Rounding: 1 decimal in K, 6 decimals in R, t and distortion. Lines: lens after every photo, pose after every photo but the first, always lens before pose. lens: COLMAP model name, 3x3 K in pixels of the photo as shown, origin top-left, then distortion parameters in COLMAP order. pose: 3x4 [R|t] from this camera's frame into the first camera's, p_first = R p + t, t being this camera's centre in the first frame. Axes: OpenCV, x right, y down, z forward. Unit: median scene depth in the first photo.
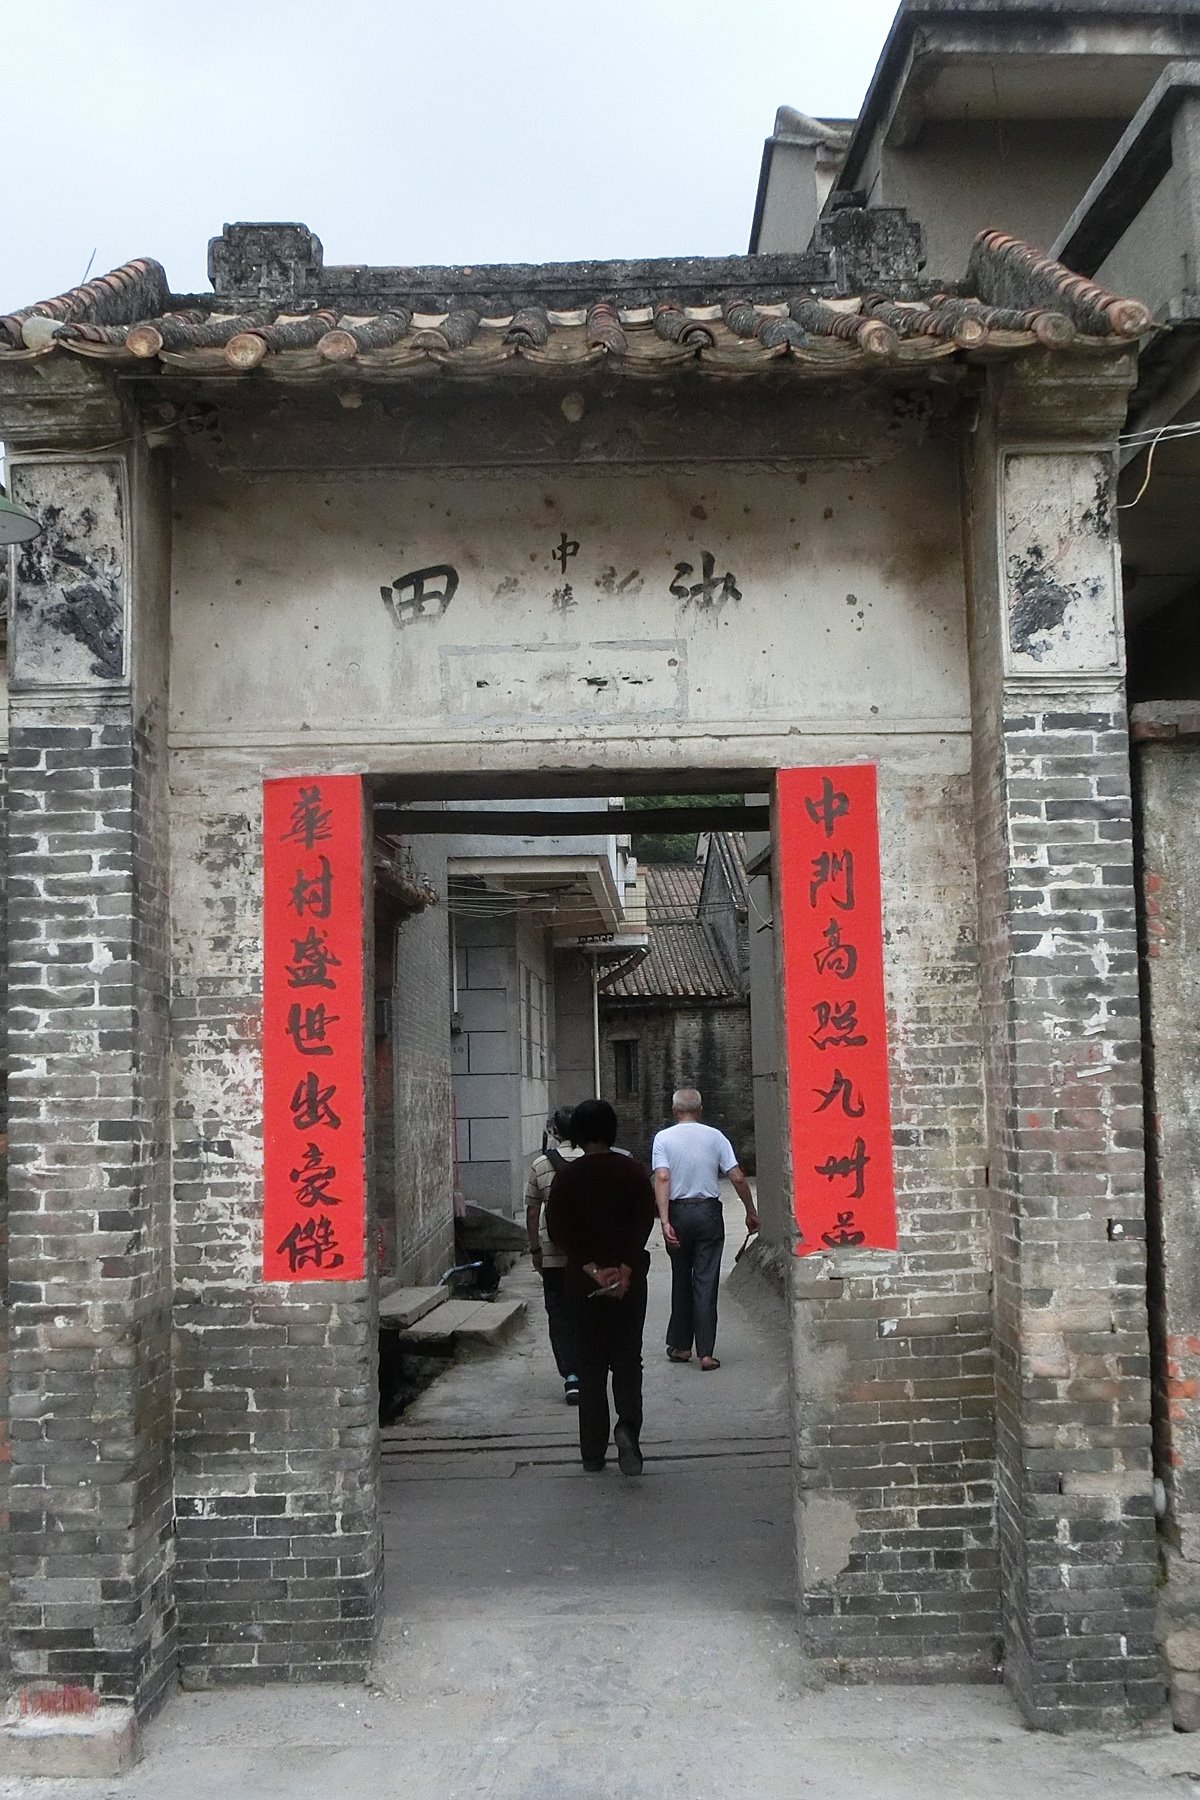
lens RADIAL K [[1975.0, 0, 595.3], [0, 1975.0, 916.5], [0, 0, 1]] dist [-0.030036, 0.031539]
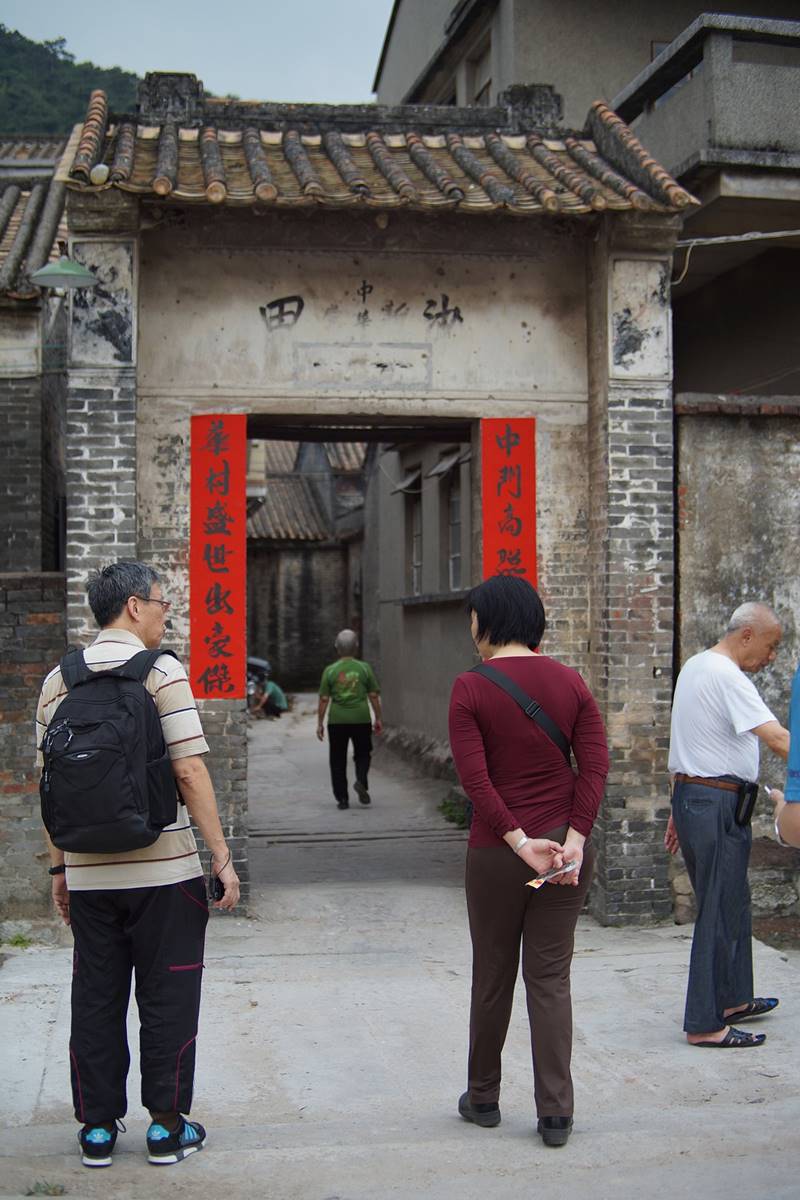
lens RADIAL K [[1834.5, 0, 400.0], [0, 1834.5, 600.0], [0, 0, 1]] dist [-0.269732, 0.093911]
pose [[0.991527, 0.018694, 0.128552, -0.199710], [-0.028154, 0.996995, 0.072170, -0.029517], [-0.126817, -0.075178, 0.989073, -0.671291]]
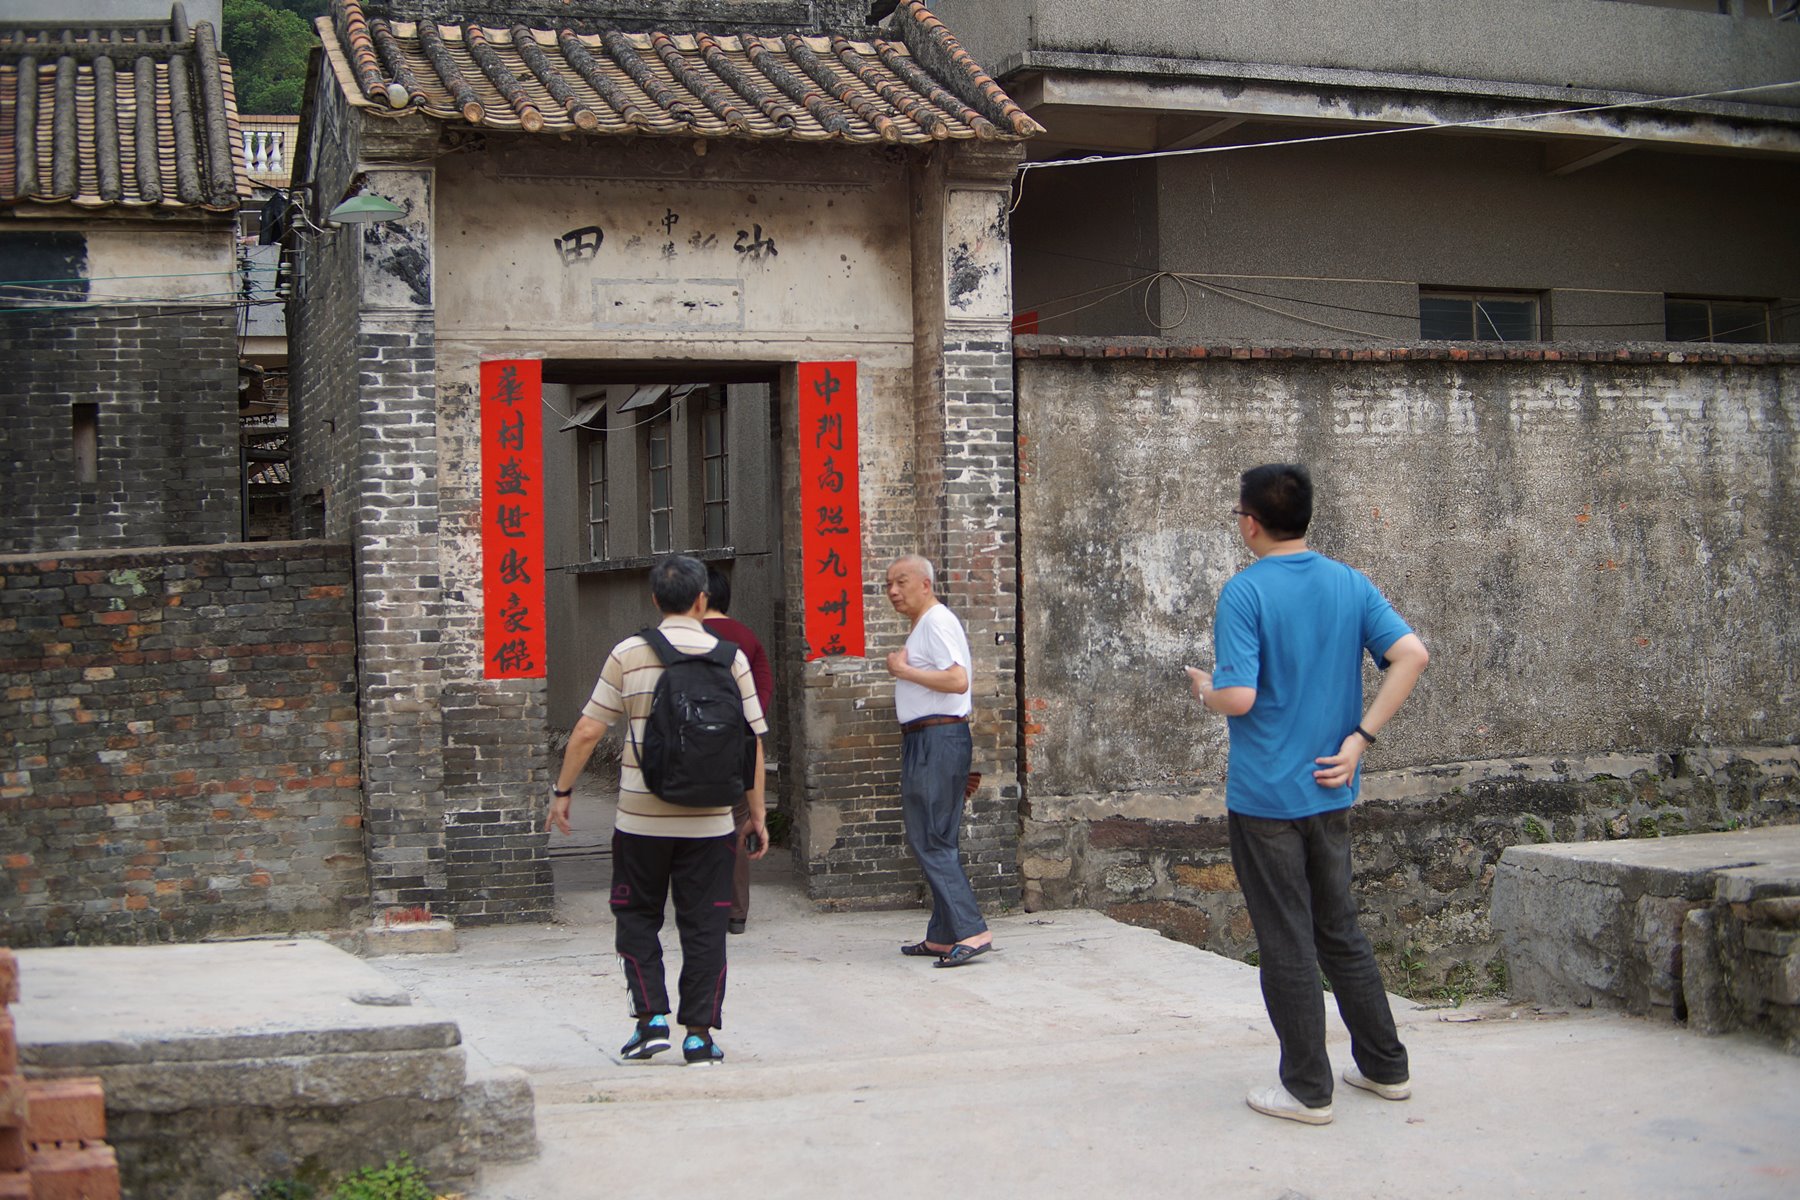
lens RADIAL K [[2750.5, 0, 900.4], [0, 2750.5, 599.3], [0, 0, 1]] dist [-0.269163, 0.060791]
pose [[0.951452, 0.000048, 0.307798, -0.544534], [-0.025655, 0.996533, 0.079147, -0.064364], [-0.306727, -0.083201, 0.948154, -1.226845]]
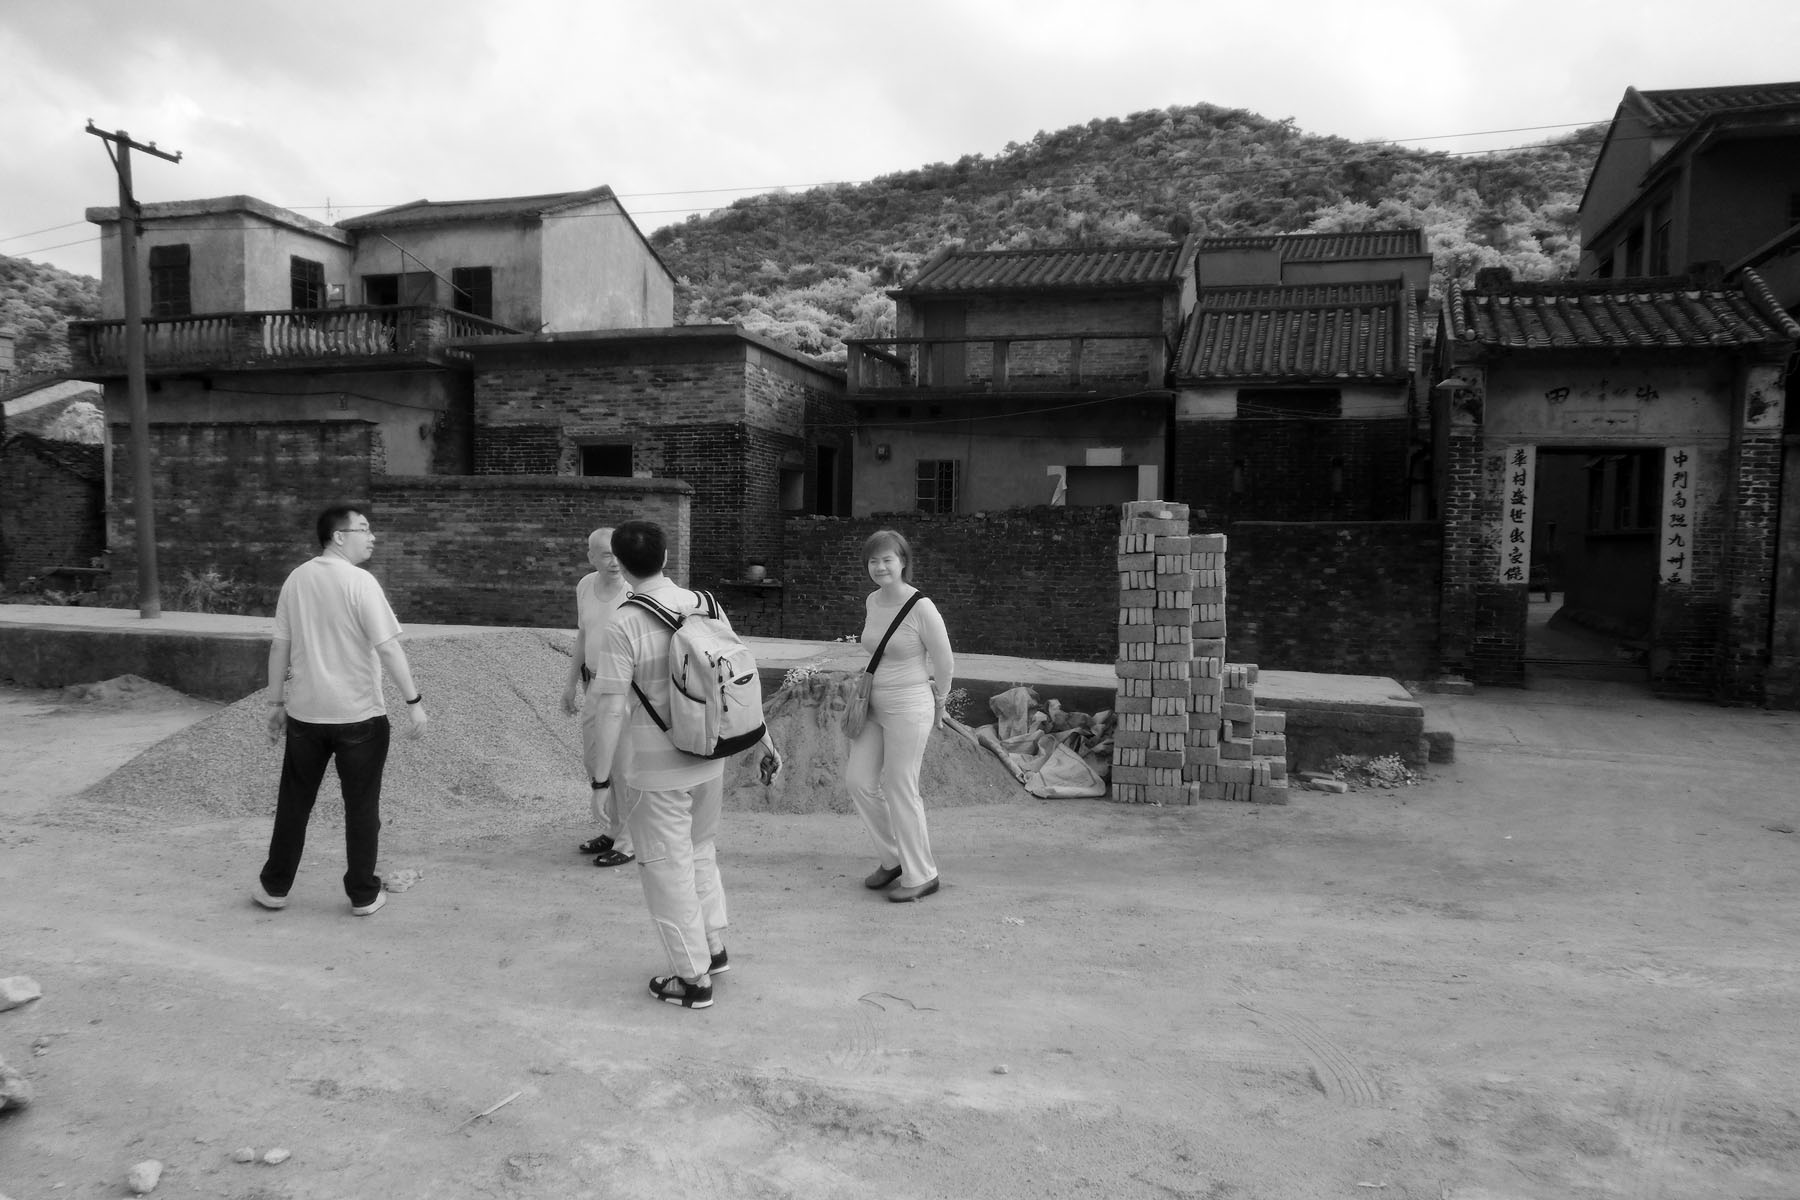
lens RADIAL K [[1241.0, 0, 894.8], [0, 1241.0, 605.9], [0, 0, 1]] dist [-0.071033, 0.045809]
pose [[0.936896, 0.062674, -0.343945, -0.457254], [-0.010206, 0.988284, 0.152287, -0.117382], [0.349460, -0.139167, 0.926559, -1.613194]]
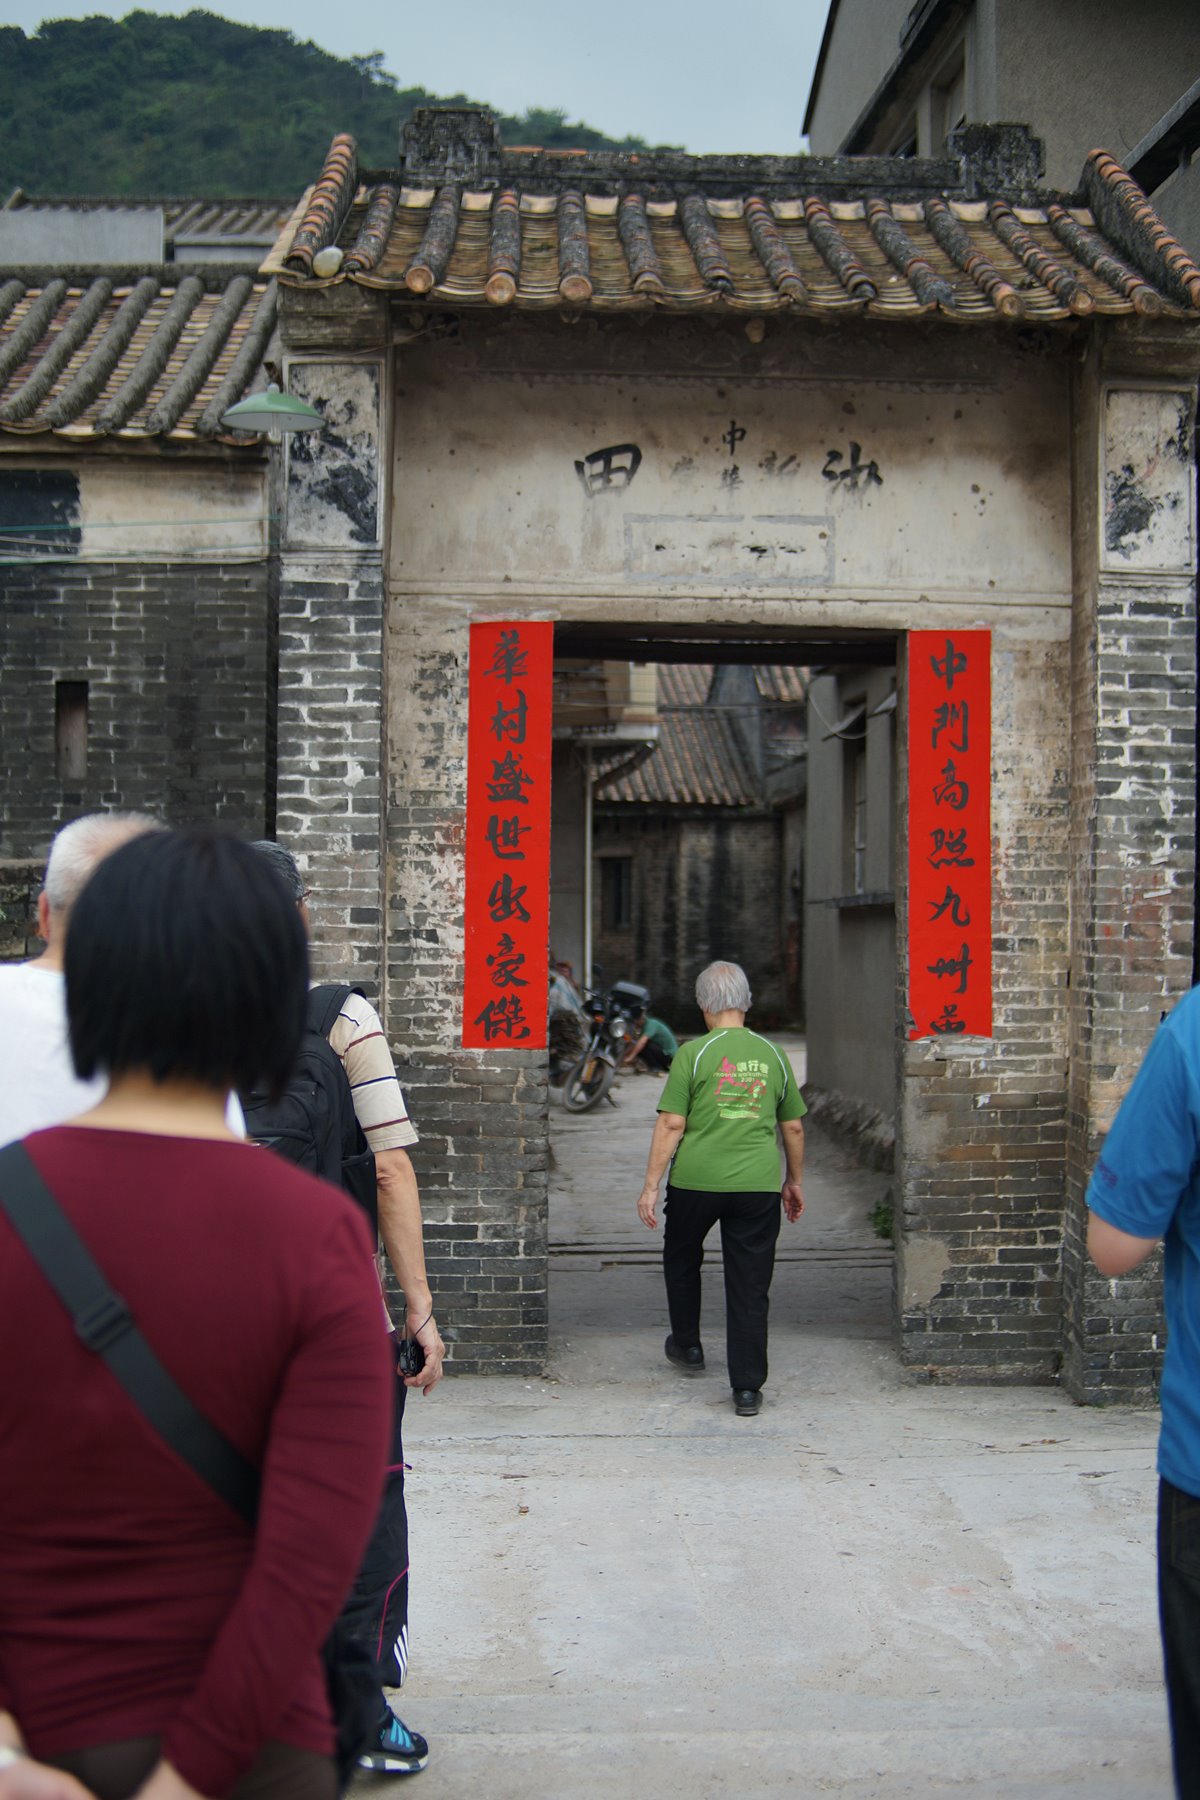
lens RADIAL K [[2750.5, 0, 604.1], [0, 2750.5, 903.4], [0, 0, 1]] dist [-0.269163, 0.060791]
pose [[0.999108, 0.032123, 0.027400, -0.135230], [-0.034193, 0.996306, 0.078771, -0.036339], [-0.024768, -0.079637, 0.996516, -0.666294]]
